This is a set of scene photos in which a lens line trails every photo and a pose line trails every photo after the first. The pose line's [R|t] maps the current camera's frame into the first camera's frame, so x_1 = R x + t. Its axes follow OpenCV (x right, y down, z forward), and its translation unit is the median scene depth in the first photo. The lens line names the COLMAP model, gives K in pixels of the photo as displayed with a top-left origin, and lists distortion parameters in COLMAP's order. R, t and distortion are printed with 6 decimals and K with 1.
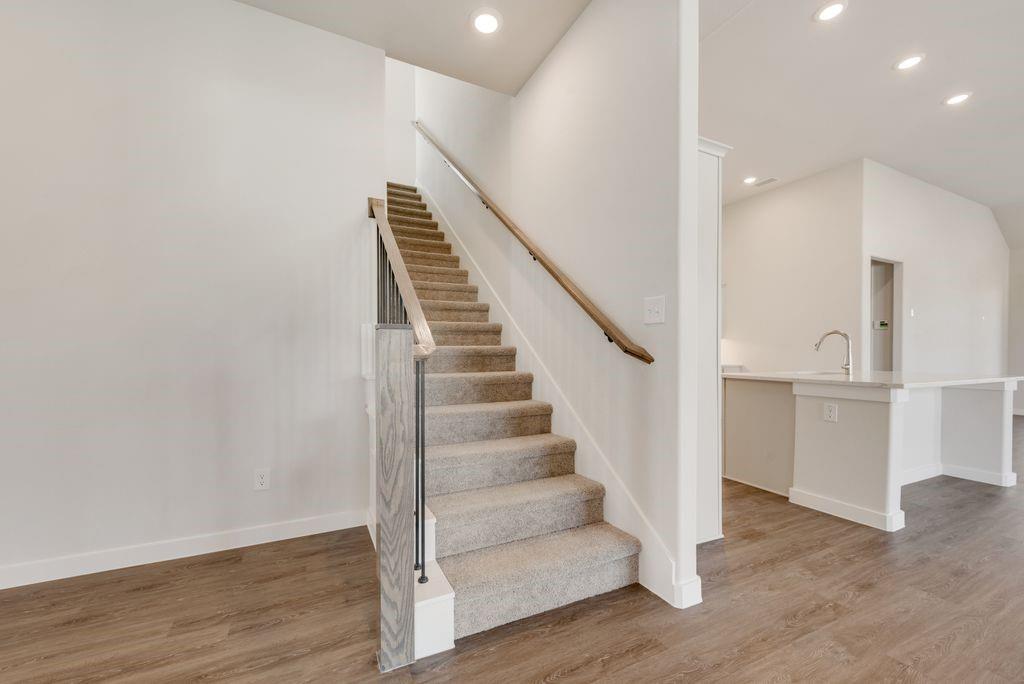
lens RADIAL K [[404.2, 0, 508.0], [0, 404.2, 360.4], [0, 0, 1]] dist [0.010537, -0.001829]
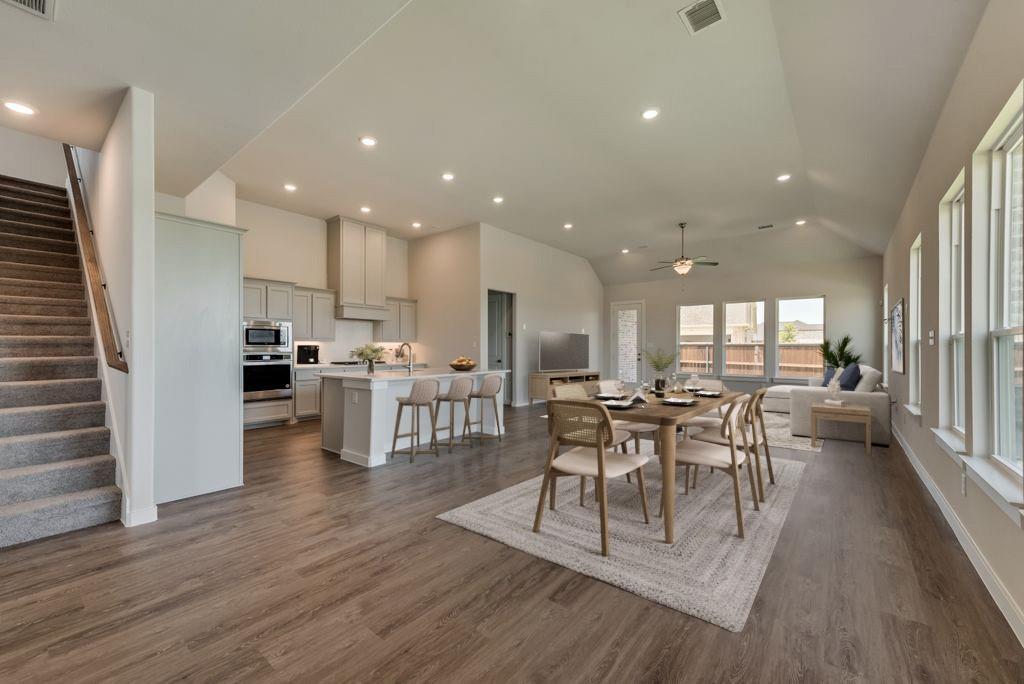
lens RADIAL K [[404.2, 0, 510.2], [0, 404.2, 344.8], [0, 0, 1]] dist [0.010537, -0.001829]
pose [[0.908510, 0.000118, 0.417862, 0.639007], [0.011438, 0.999618, -0.025149, -0.027455], [-0.417706, 0.027628, 0.908162, -0.630287]]
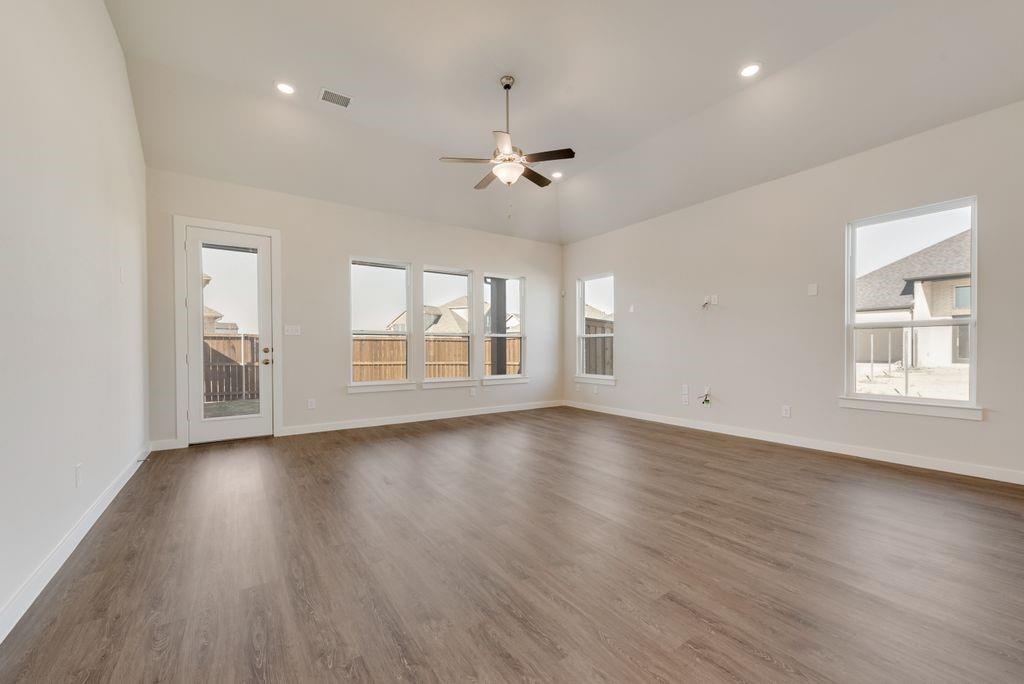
lens RADIAL K [[404.2, 0, 509.3], [0, 404.2, 349.1], [0, 0, 1]] dist [0.010537, -0.001829]
pose [[-0.145026, -0.007744, 0.989397, 1.453549], [0.023365, 0.999664, 0.011249, -0.020978], [-0.989152, 0.024748, -0.144797, 1.448753]]
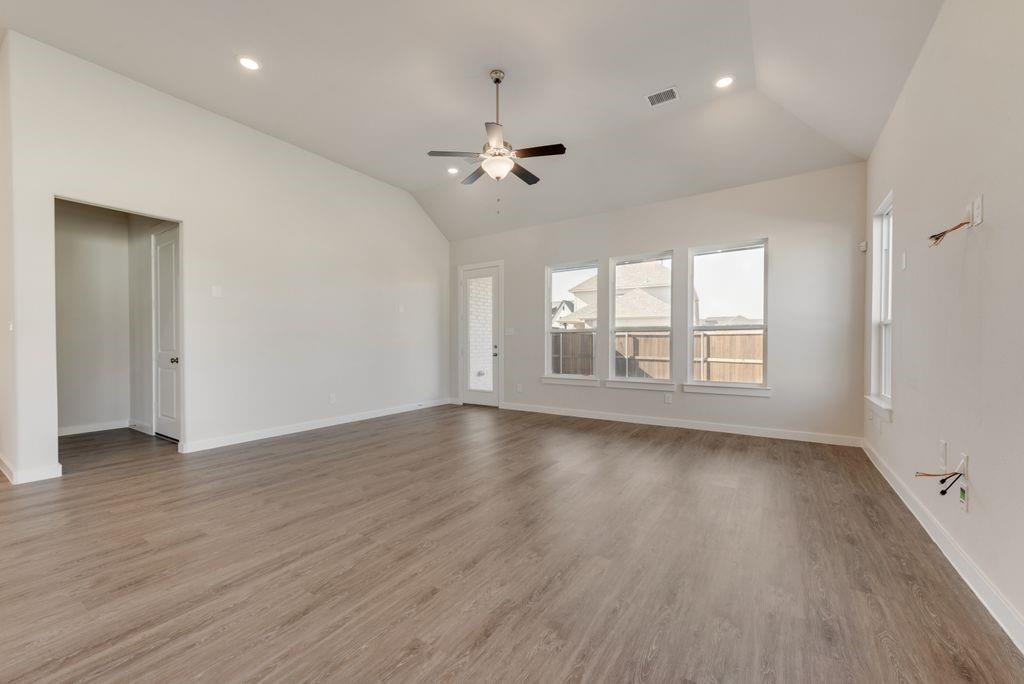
lens RADIAL K [[404.2, 0, 509.8], [0, 404.2, 348.1], [0, 0, 1]] dist [0.010537, -0.001829]
pose [[0.862664, -0.012443, 0.505625, 2.123940], [0.018188, 0.999814, -0.006428, 0.006067], [-0.505451, 0.014741, 0.862730, 0.152634]]
